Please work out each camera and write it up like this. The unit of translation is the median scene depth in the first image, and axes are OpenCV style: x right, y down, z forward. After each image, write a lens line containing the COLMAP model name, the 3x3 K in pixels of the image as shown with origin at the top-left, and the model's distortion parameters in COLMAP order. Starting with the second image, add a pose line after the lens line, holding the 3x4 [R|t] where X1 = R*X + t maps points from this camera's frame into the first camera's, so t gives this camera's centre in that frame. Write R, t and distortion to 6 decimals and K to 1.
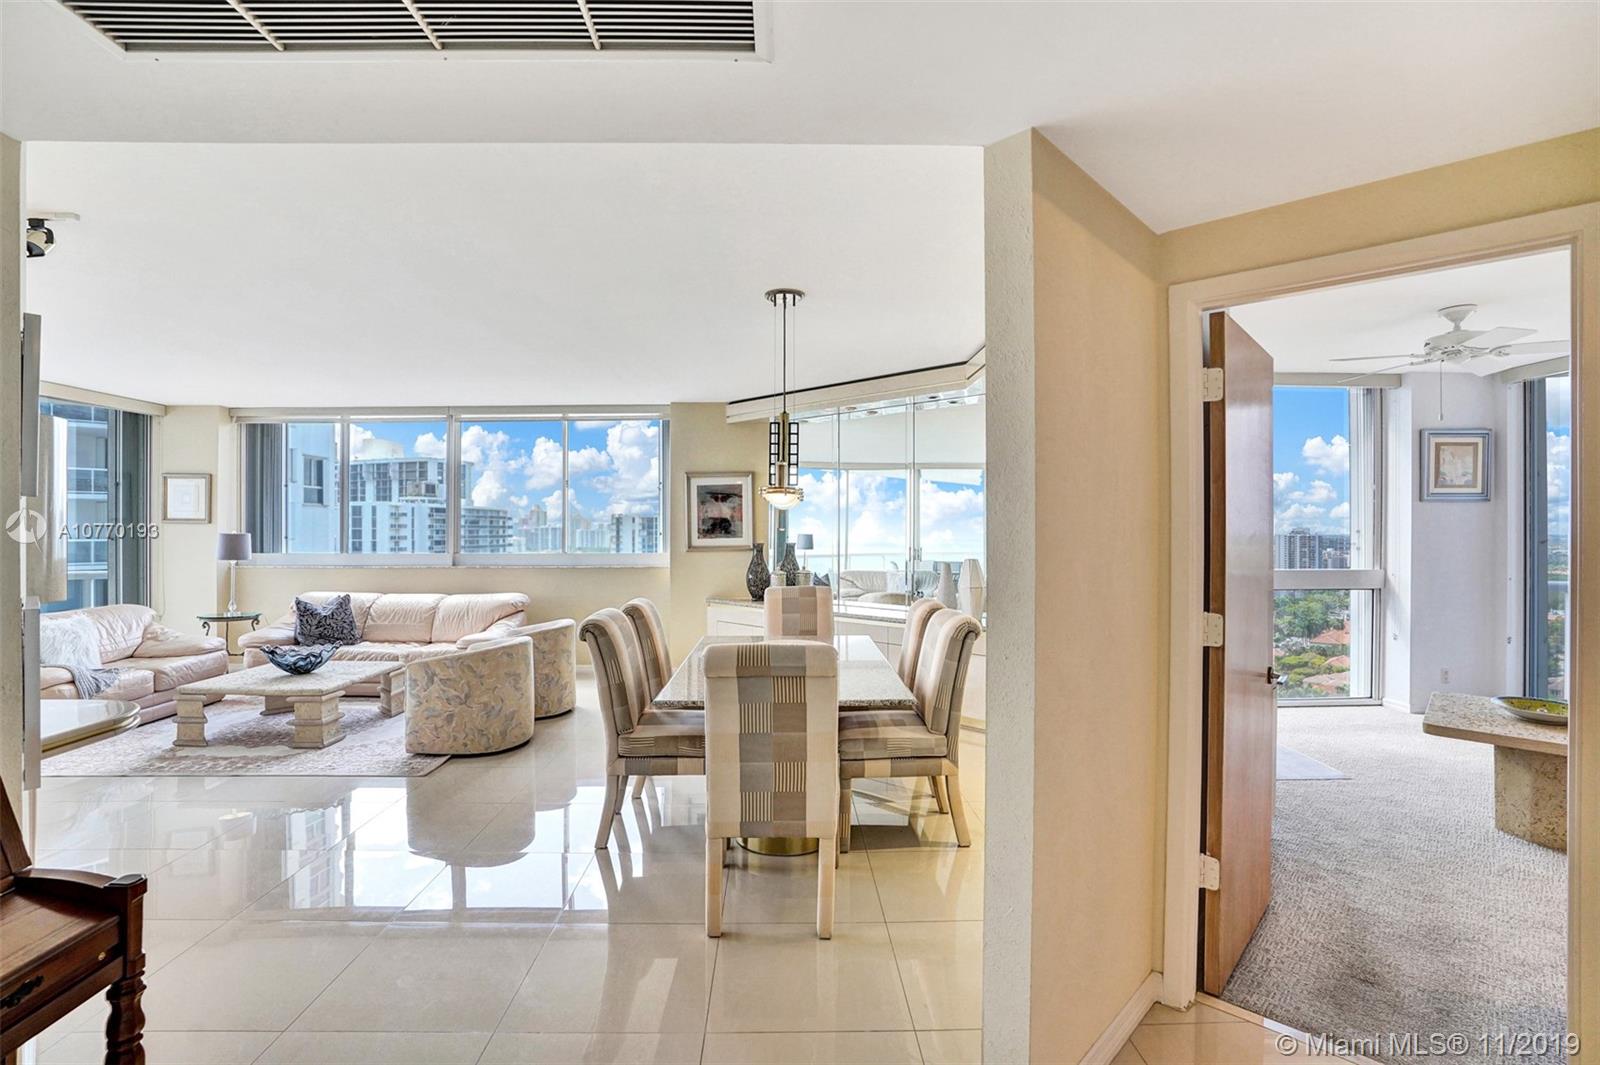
lens RADIAL K [[802.0, 0, 793.7], [0, 802.0, 525.7], [0, 0, 1]] dist [-0.004818, 0.000495]
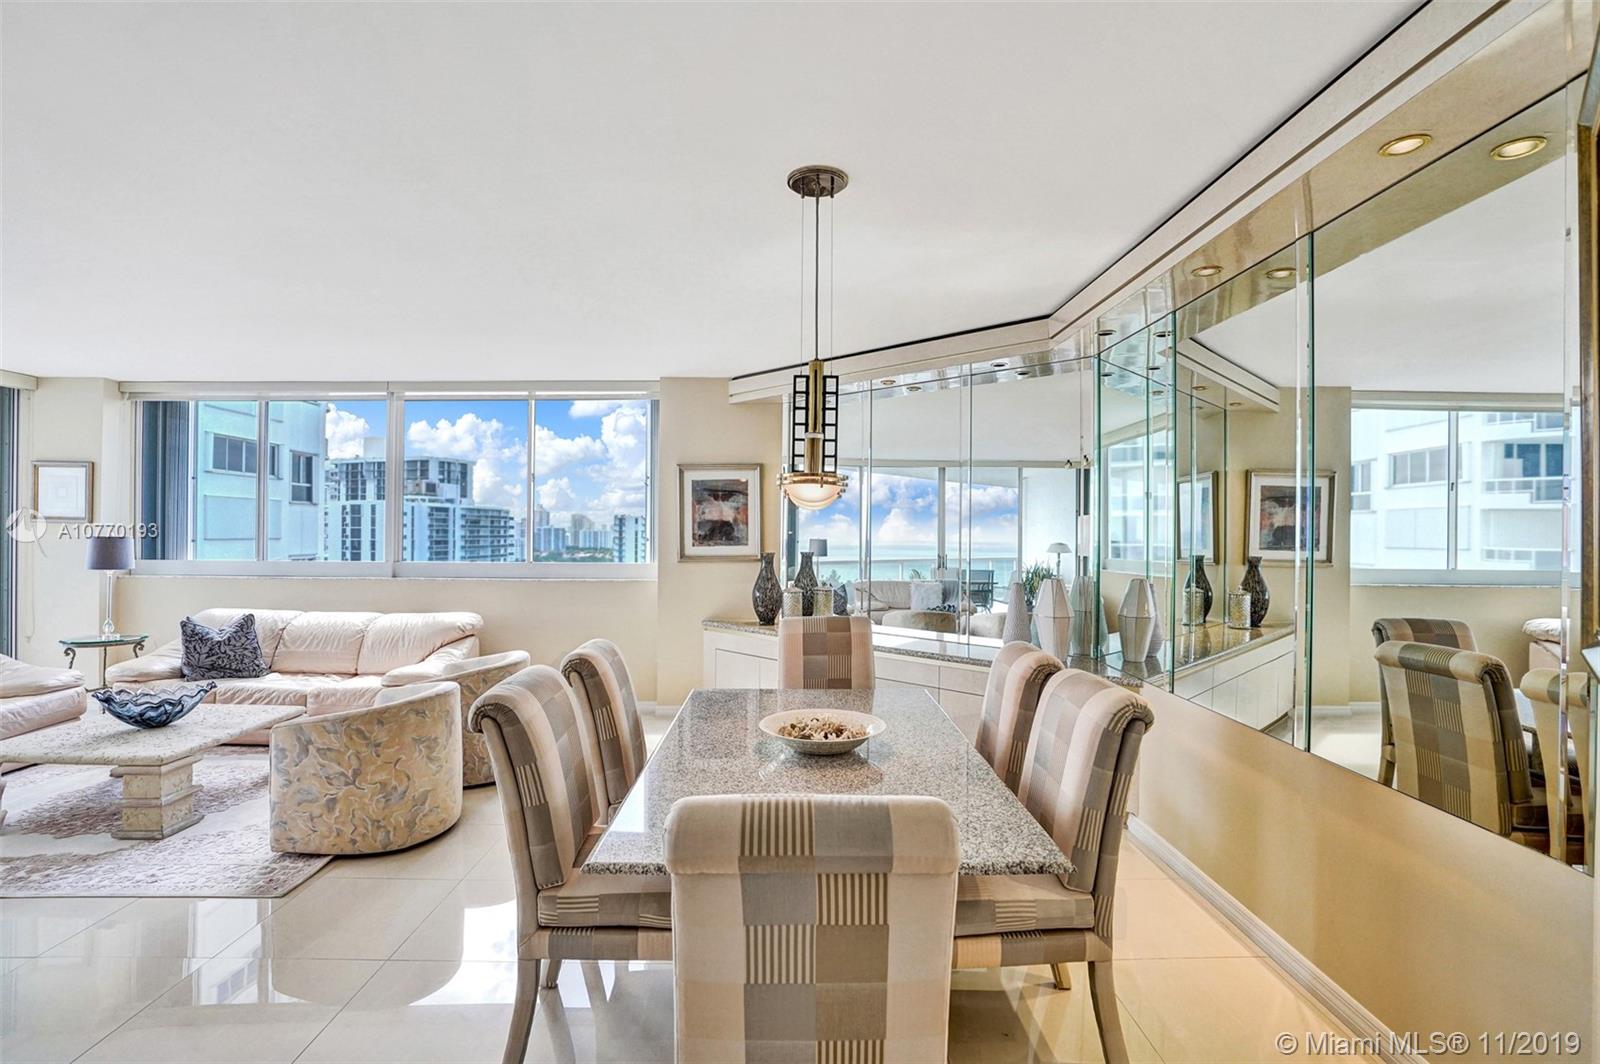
lens RADIAL K [[802.0, 0, 801.1], [0, 802.0, 525.6], [0, 0, 1]] dist [-0.004818, 0.000495]
pose [[0.999968, 0.006943, 0.004062, -0.016868], [-0.006933, 0.999973, -0.002503, -0.004260], [-0.004079, 0.002475, 0.999989, 0.233846]]
